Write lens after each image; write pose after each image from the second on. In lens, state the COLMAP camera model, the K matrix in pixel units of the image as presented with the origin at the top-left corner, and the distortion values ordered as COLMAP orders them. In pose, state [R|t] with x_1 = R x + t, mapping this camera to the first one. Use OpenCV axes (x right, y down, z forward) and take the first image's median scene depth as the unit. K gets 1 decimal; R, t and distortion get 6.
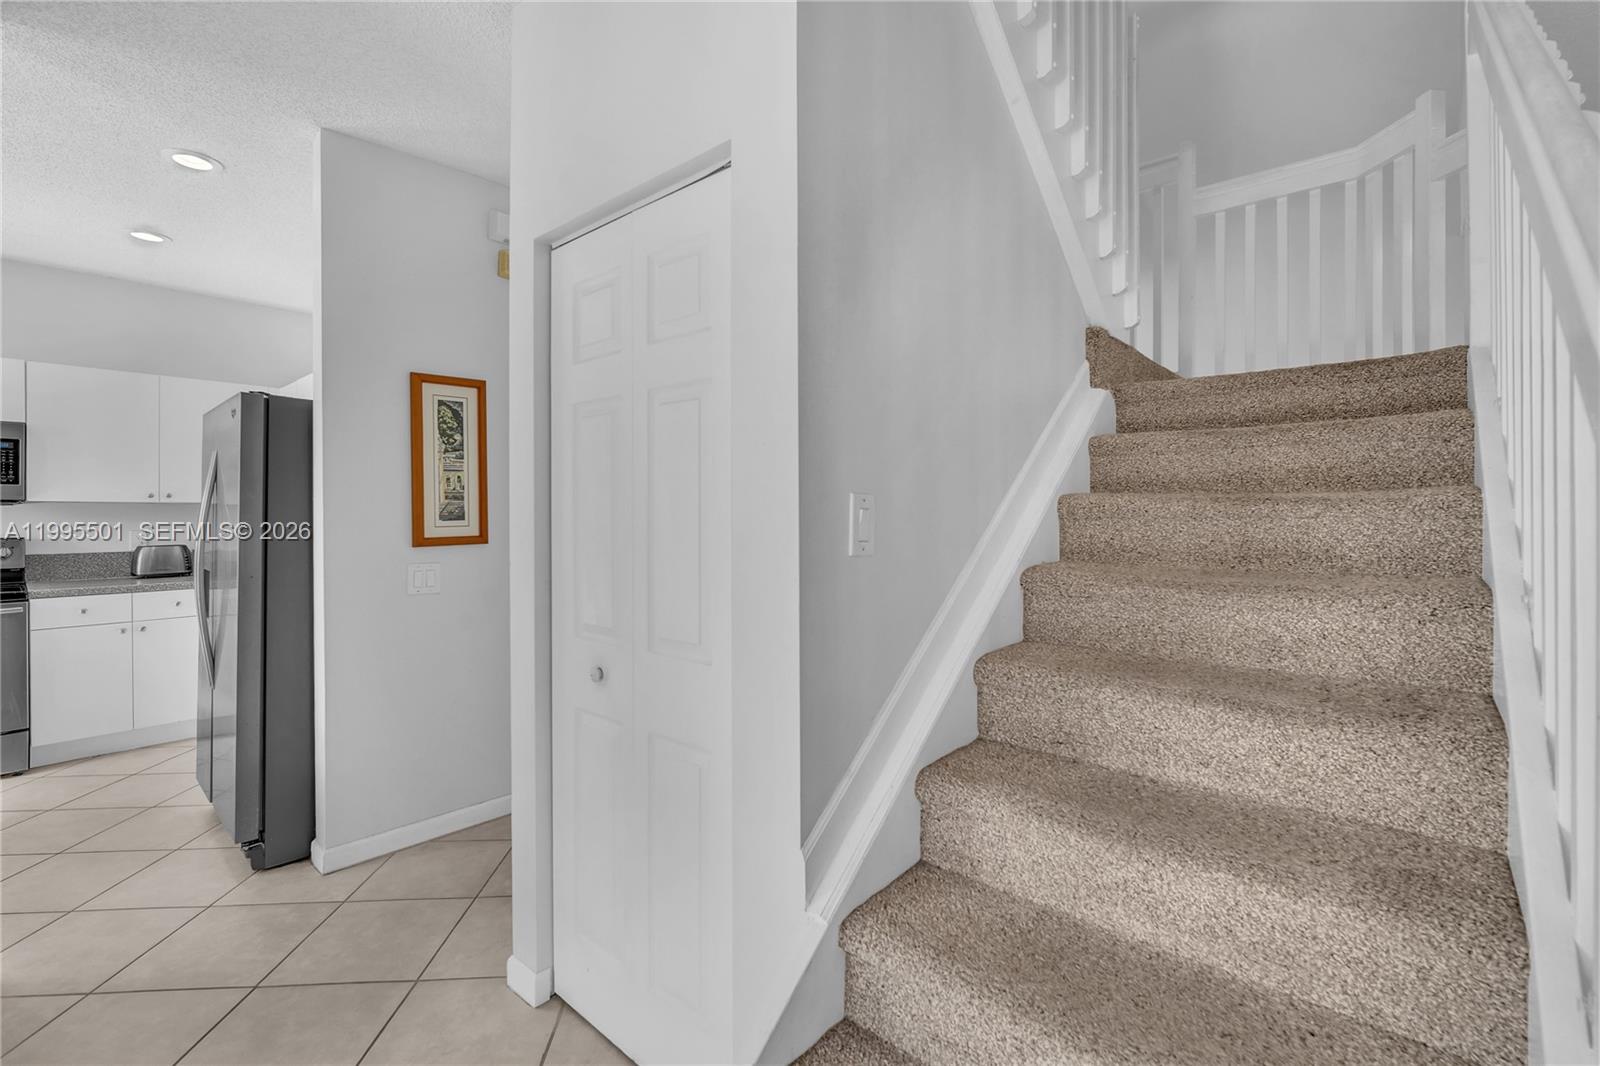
lens RADIAL K [[725.3, 0, 795.6], [0, 725.3, 511.9], [0, 0, 1]] dist [-0.000298, -0.000242]
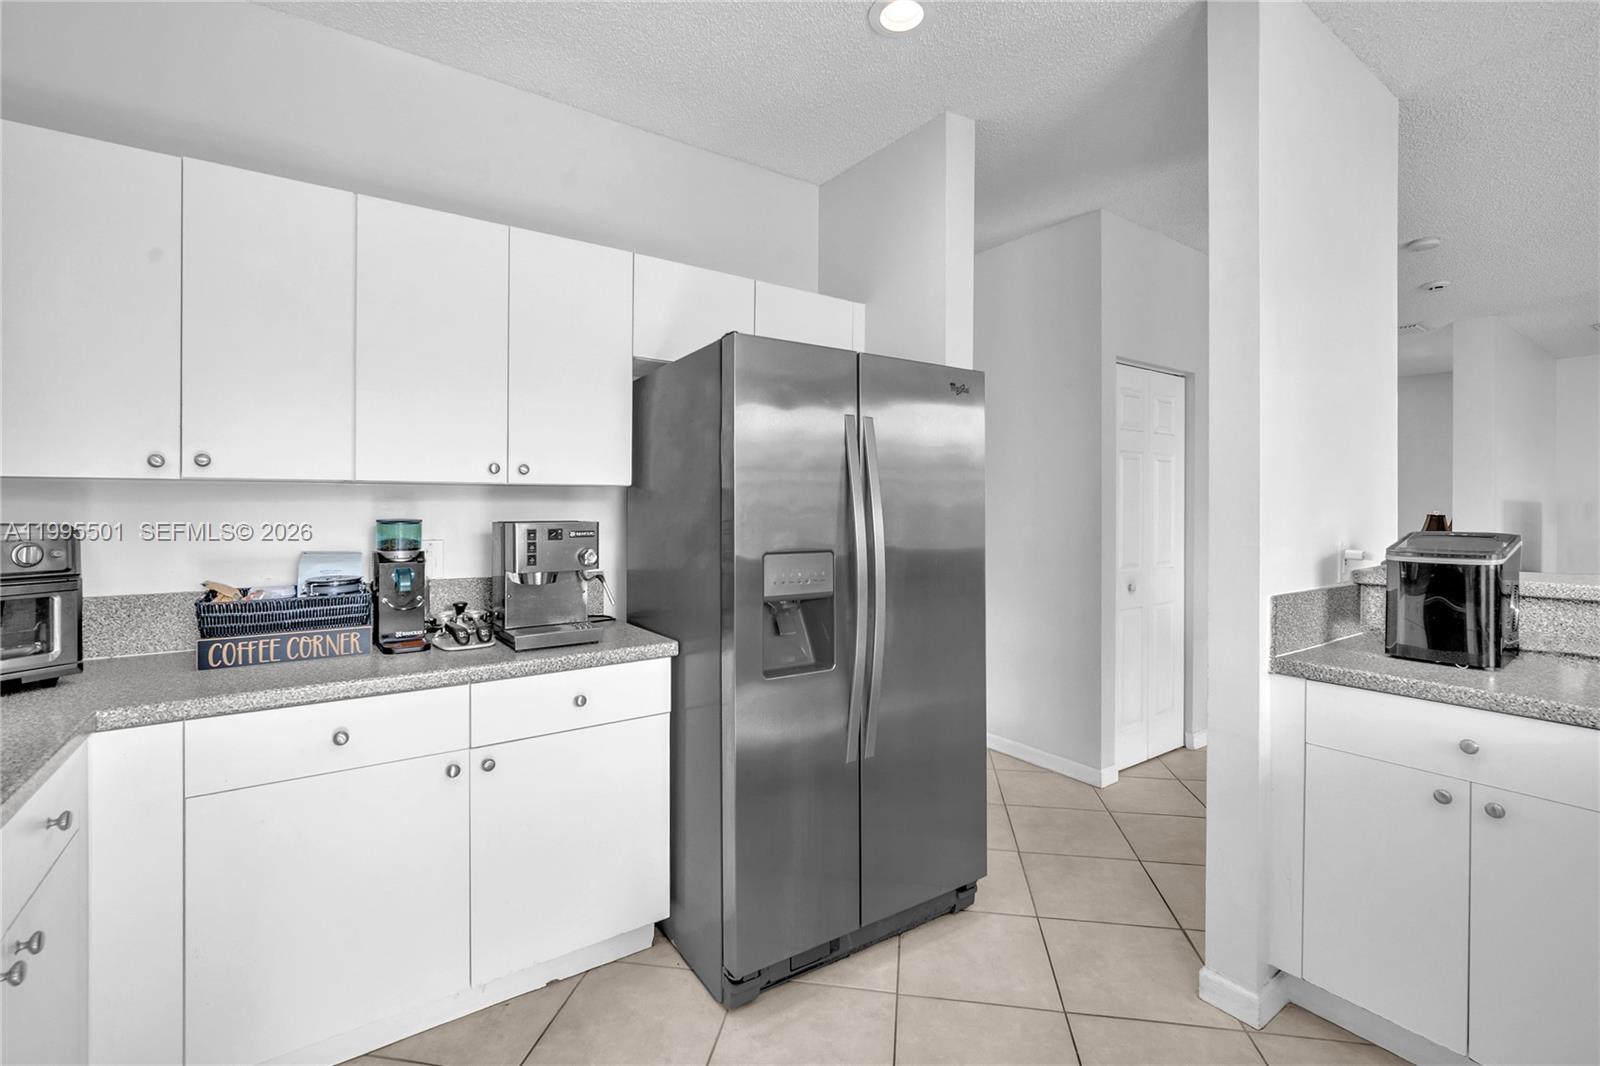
lens RADIAL K [[717.9, 0, 802.7], [0, 717.9, 502.0], [0, 0, 1]] dist [-0.002419, 0.000153]
pose [[0.213053, 0.006466, 0.977019, -1.225997], [0.000536, 0.999977, -0.006735, -0.002900], [-0.977040, 0.001958, 0.213045, 0.742189]]
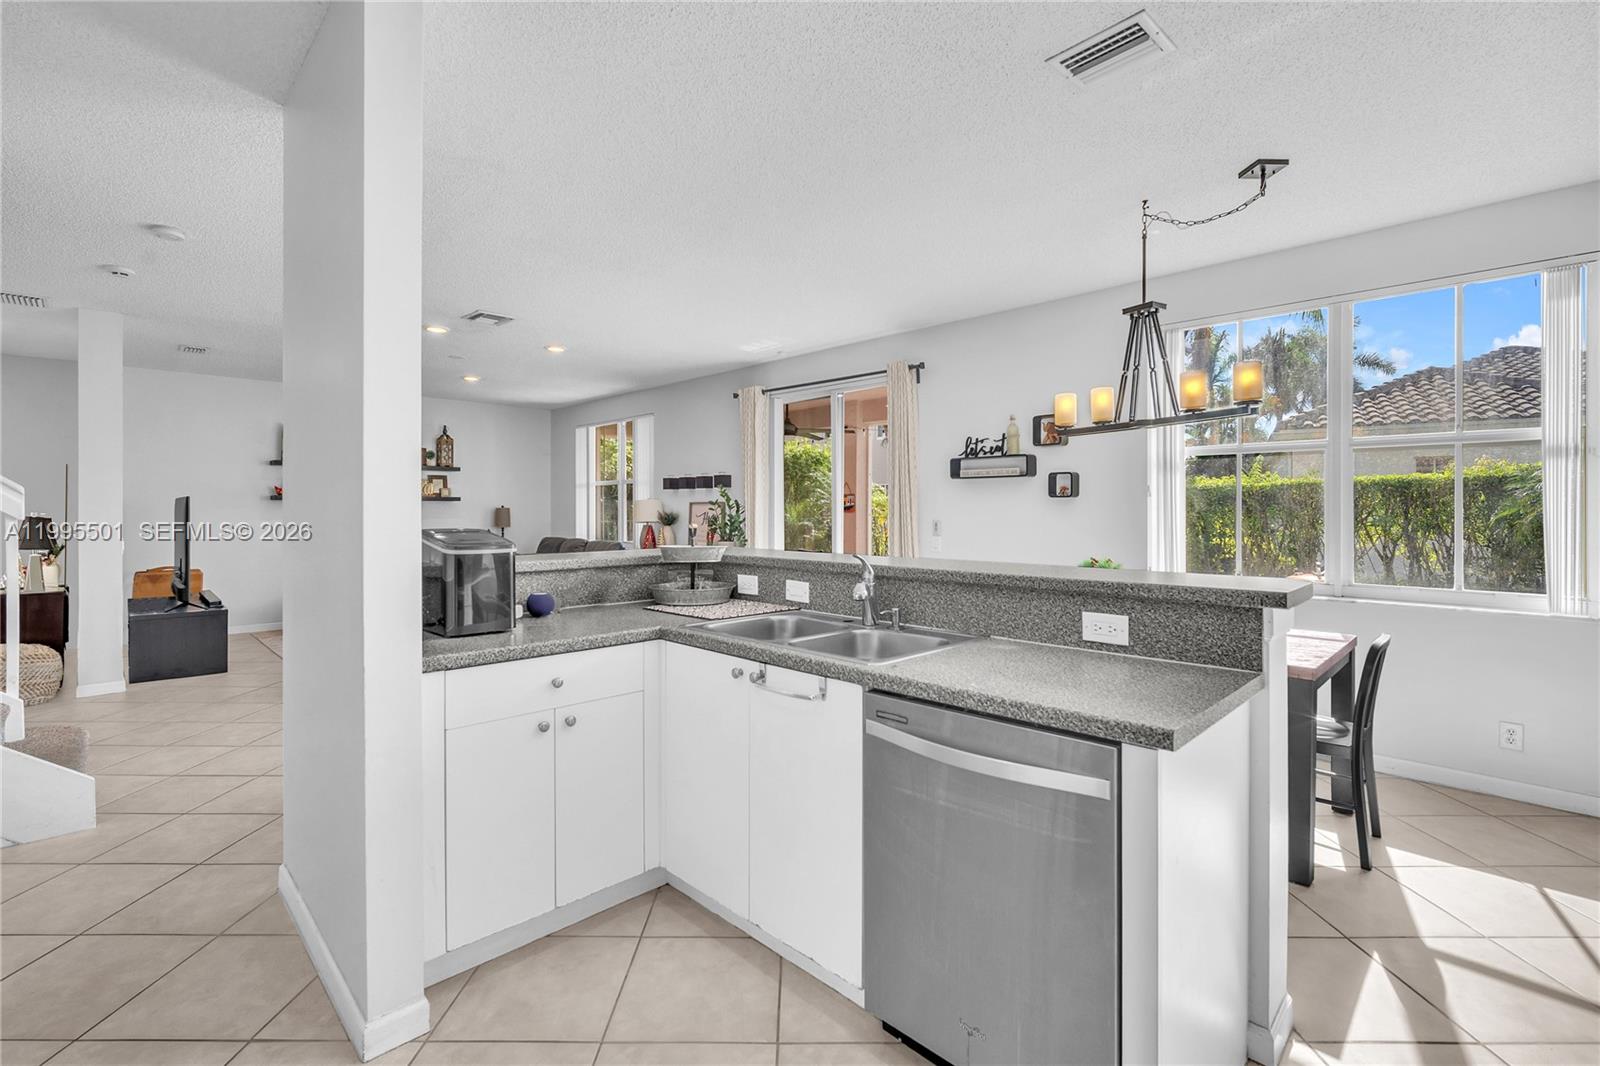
lens RADIAL K [[725.3, 0, 795.6], [0, 725.3, 511.9], [0, 0, 1]] dist [-0.000298, -0.000242]
pose [[-0.998081, 0.000470, 0.061921, -0.943723], [0.000778, 0.999987, 0.004947, -0.002648], [-0.061918, 0.004986, -0.998069, 1.037717]]
